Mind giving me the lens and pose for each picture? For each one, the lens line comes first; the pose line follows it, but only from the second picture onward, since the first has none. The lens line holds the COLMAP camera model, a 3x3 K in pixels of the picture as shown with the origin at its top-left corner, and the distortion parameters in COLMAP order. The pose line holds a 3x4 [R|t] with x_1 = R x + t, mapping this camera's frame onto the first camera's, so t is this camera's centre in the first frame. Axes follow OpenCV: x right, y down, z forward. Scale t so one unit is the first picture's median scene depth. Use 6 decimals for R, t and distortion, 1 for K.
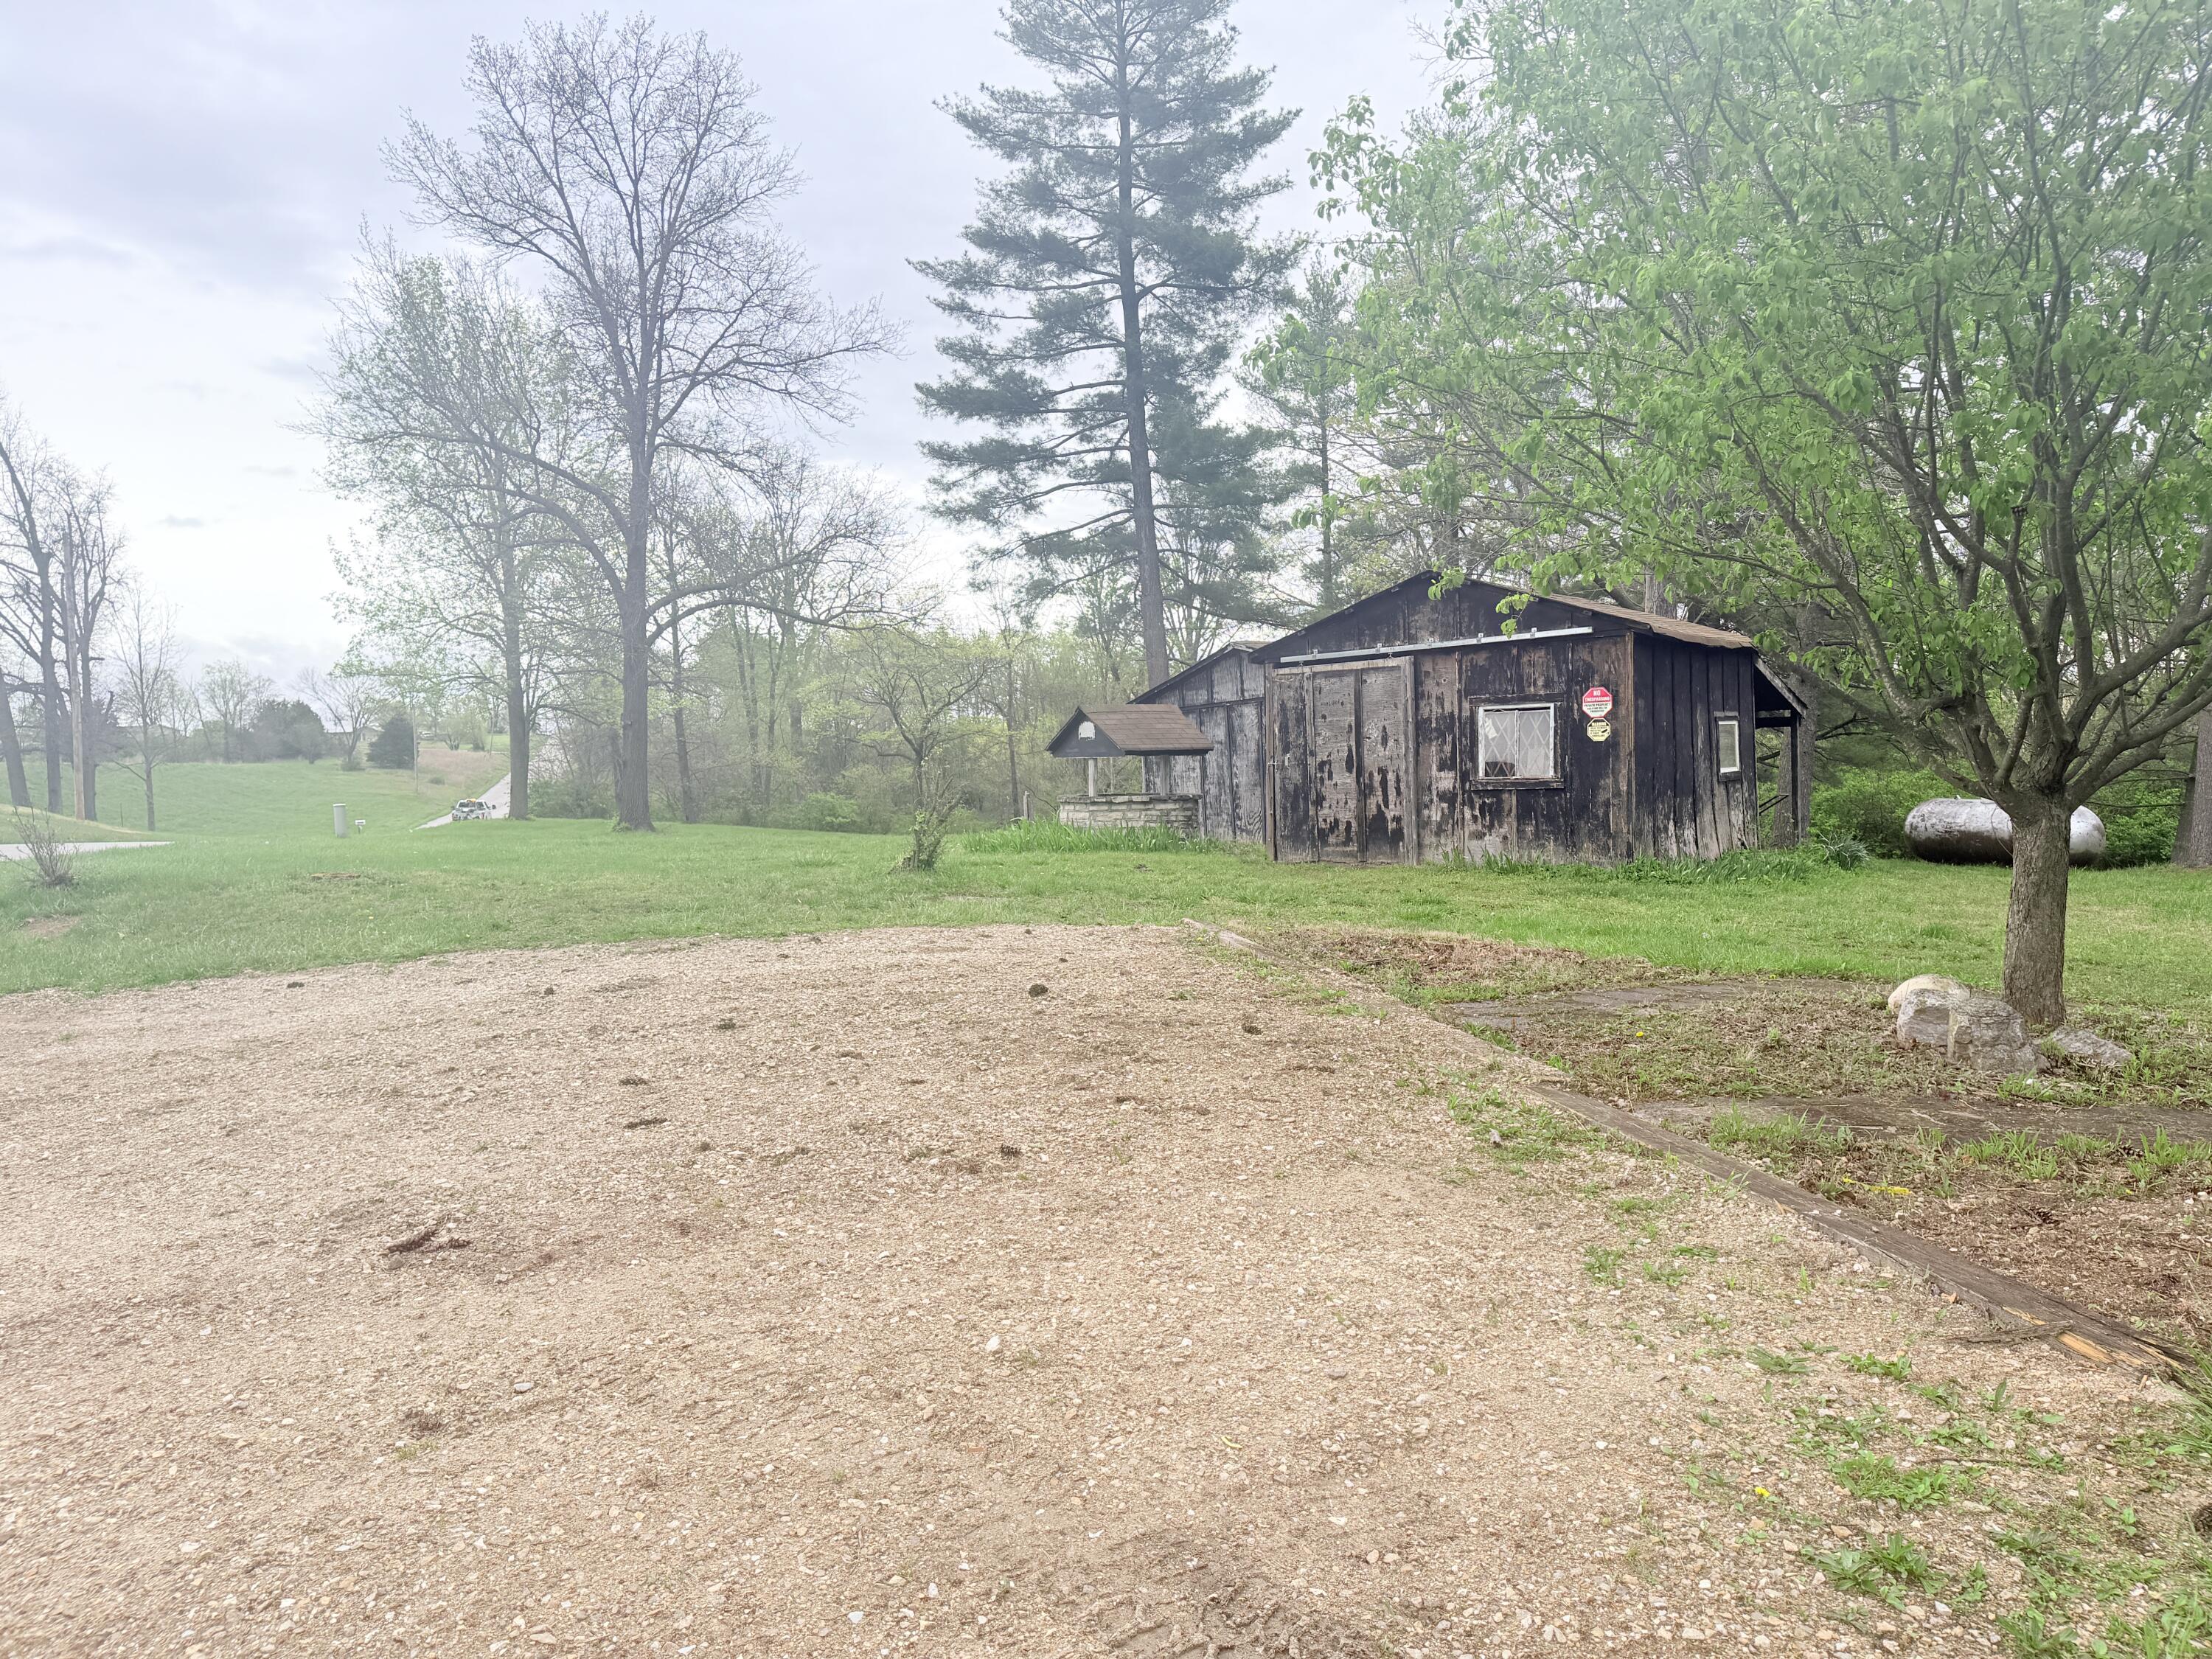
lens RADIAL K [[1532.5, 0, 1117.8], [0, 1532.5, 830.6], [0, 0, 1]] dist [0.045871, -0.050184]
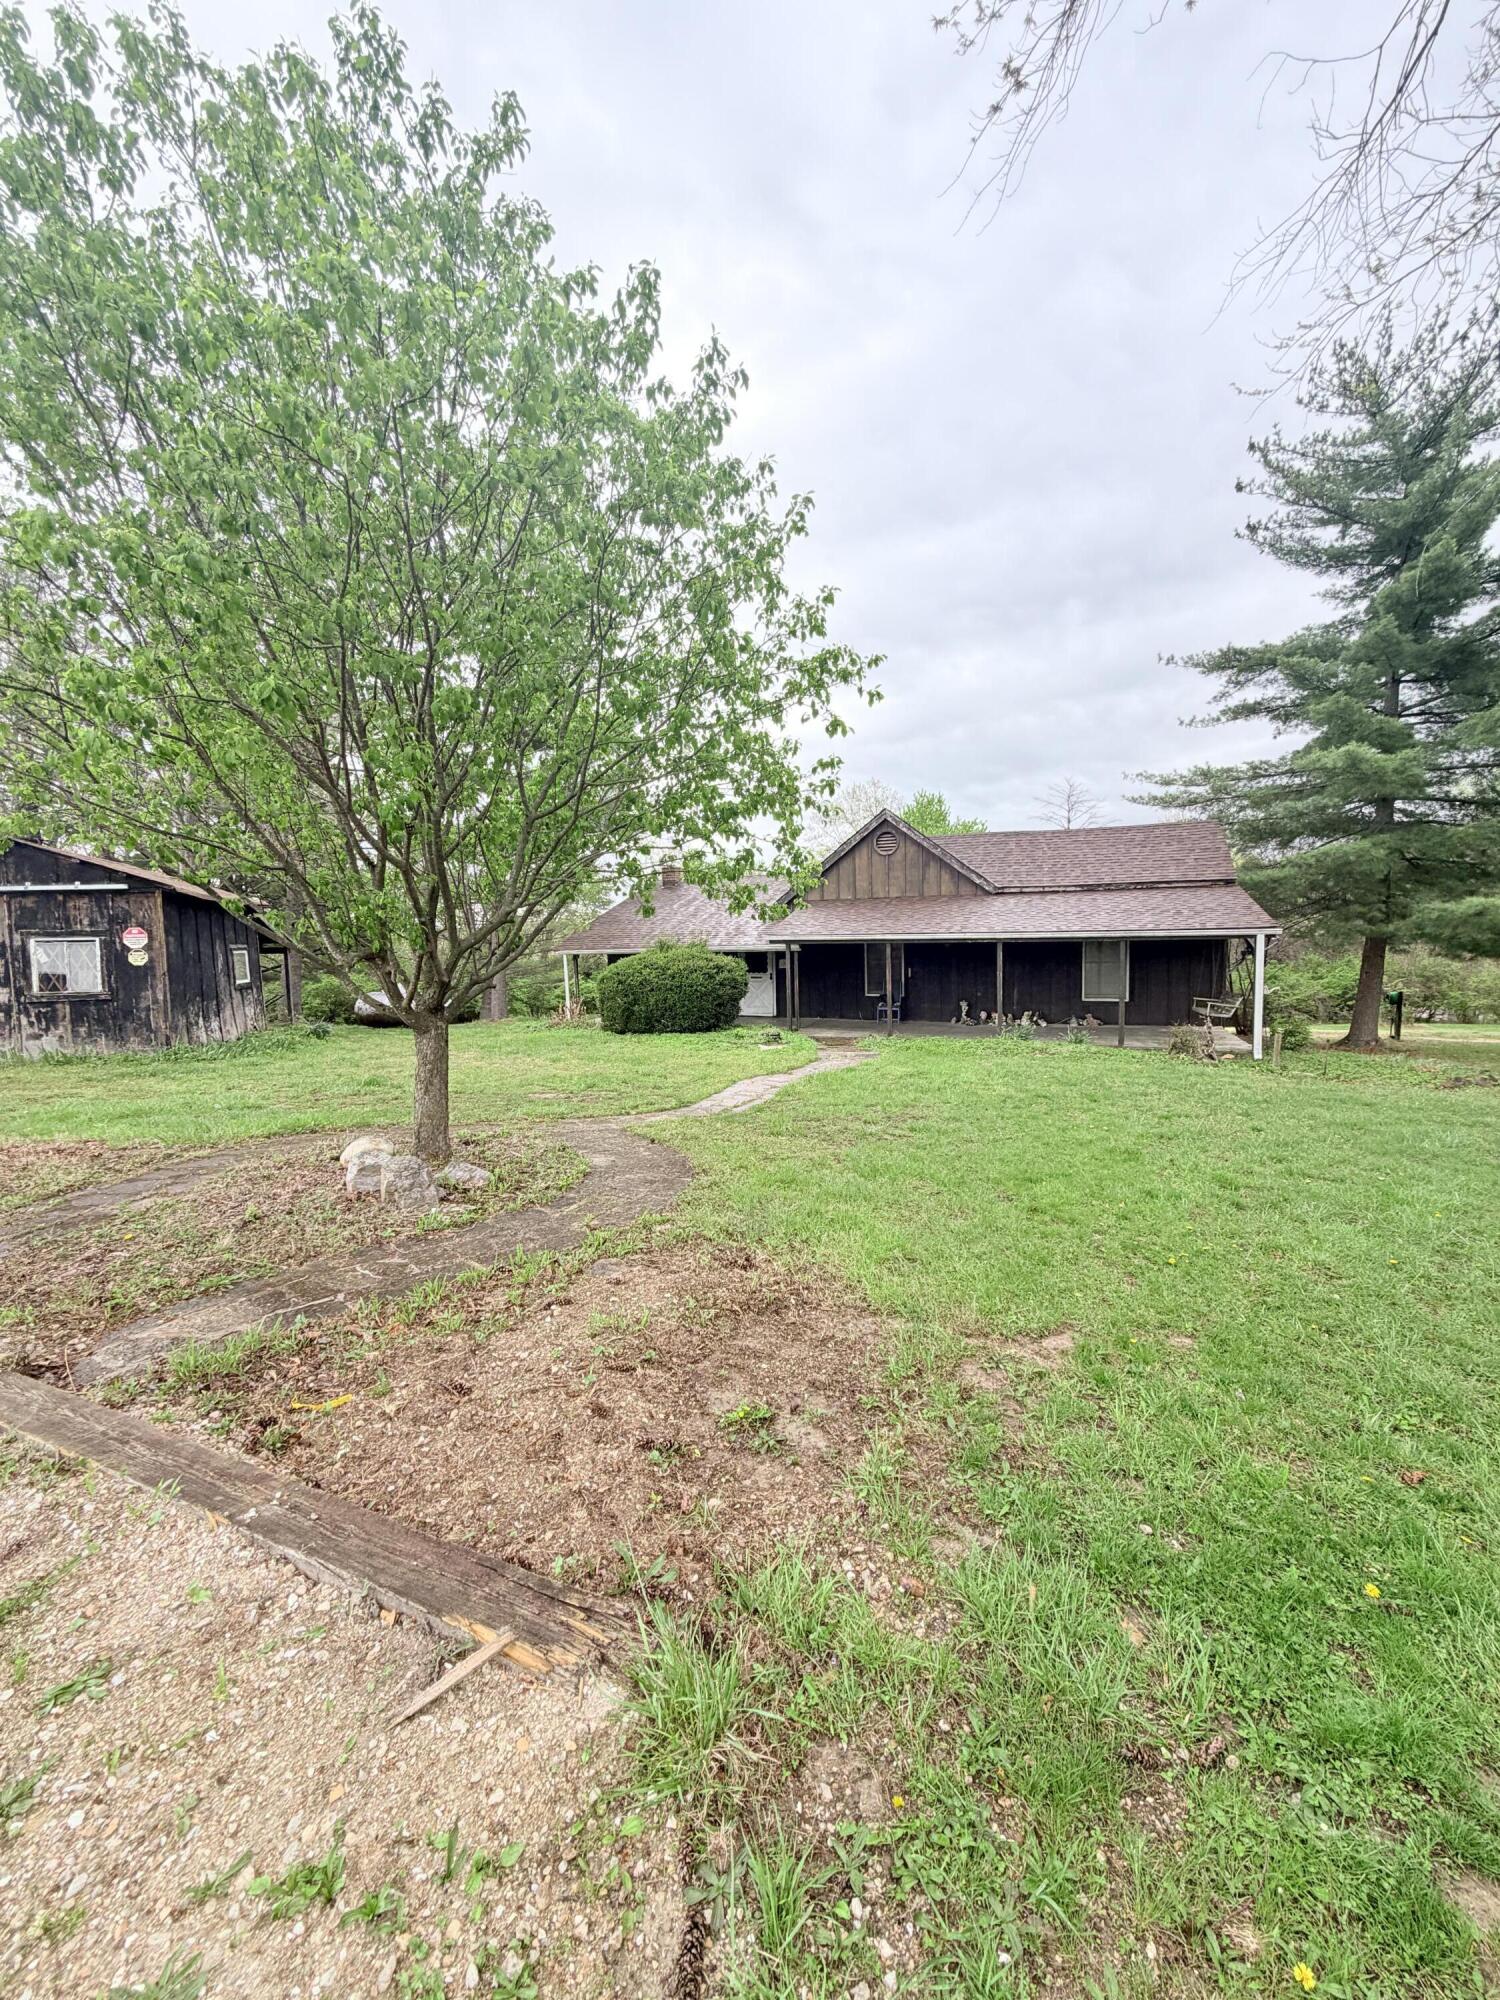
lens RADIAL K [[794.3, 0, 753.0], [0, 794.3, 996.5], [0, 0, 1]] dist [-0.009486, 0.001106]
pose [[0.594251, -0.038655, 0.803350, 0.062691], [0.042339, 0.998963, 0.016749, -0.017431], [-0.803165, 0.024060, 0.595271, 0.111024]]
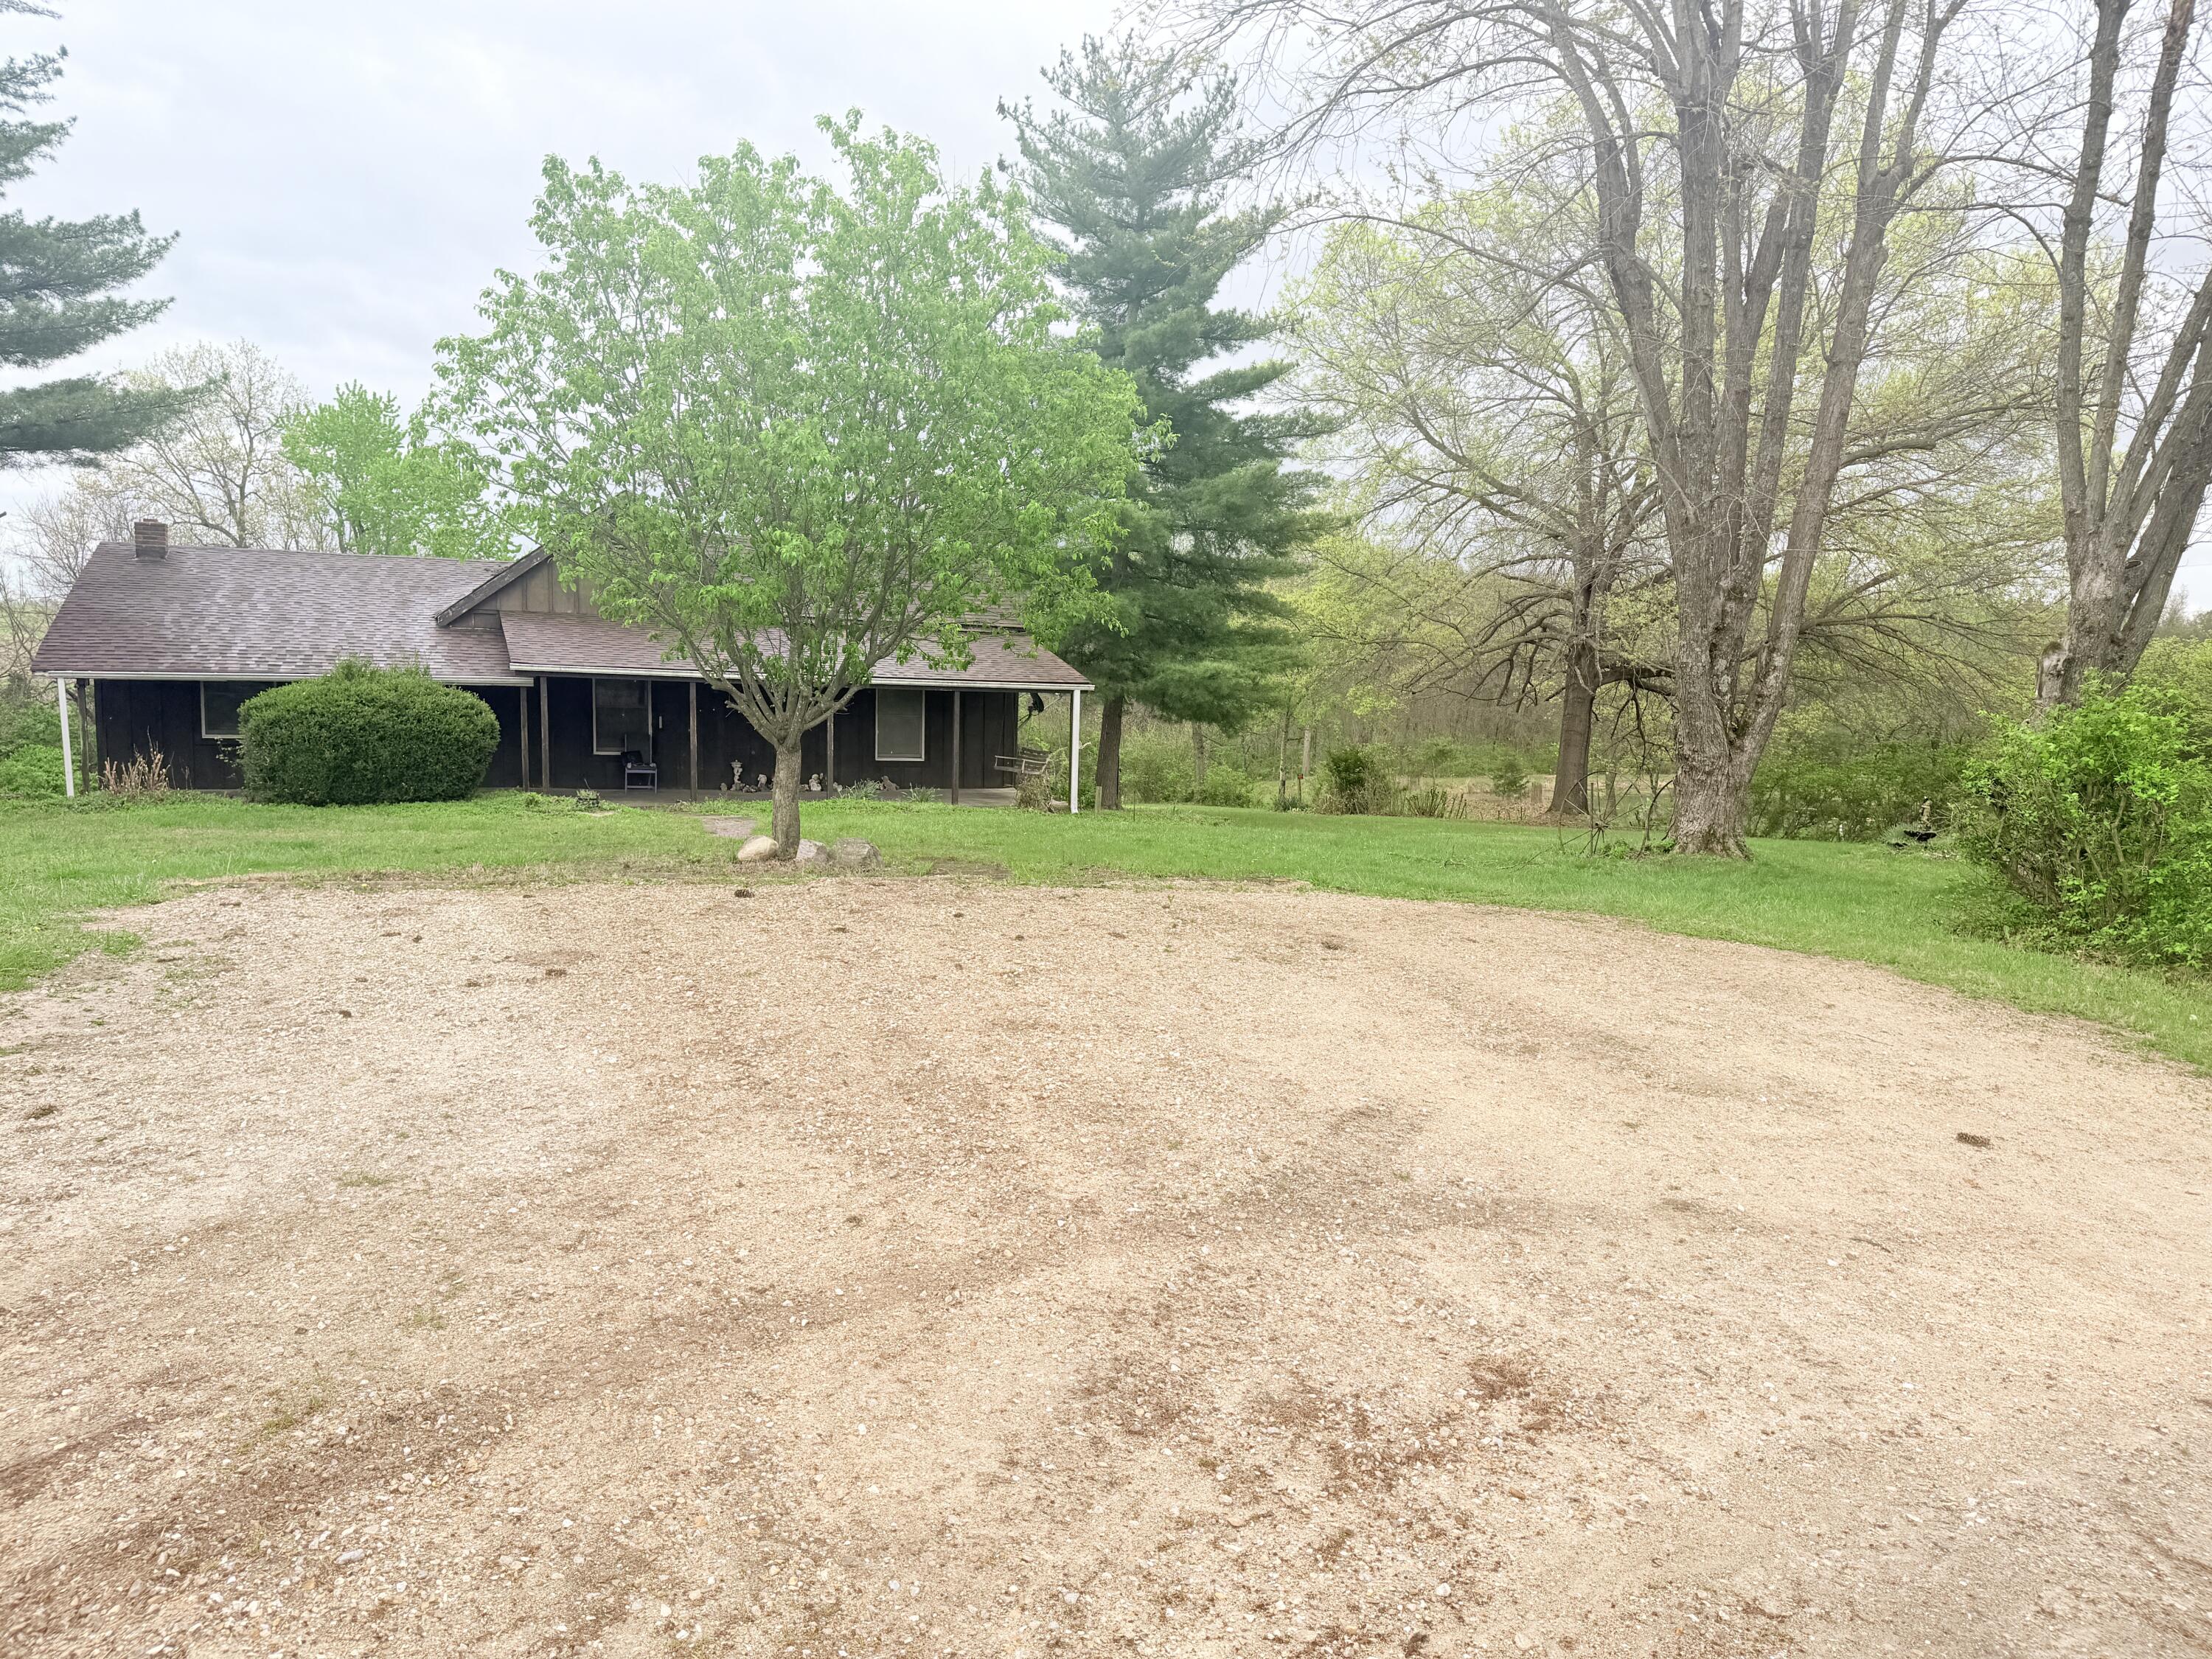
lens RADIAL K [[1532.5, 0, 1121.5], [0, 1532.5, 849.1], [0, 0, 1]] dist [0.045871, -0.050184]
pose [[-0.141435, -0.082287, 0.986522, -0.607719], [0.026970, 0.995849, 0.086932, -0.017930], [-0.989580, 0.038902, -0.138629, 0.375020]]
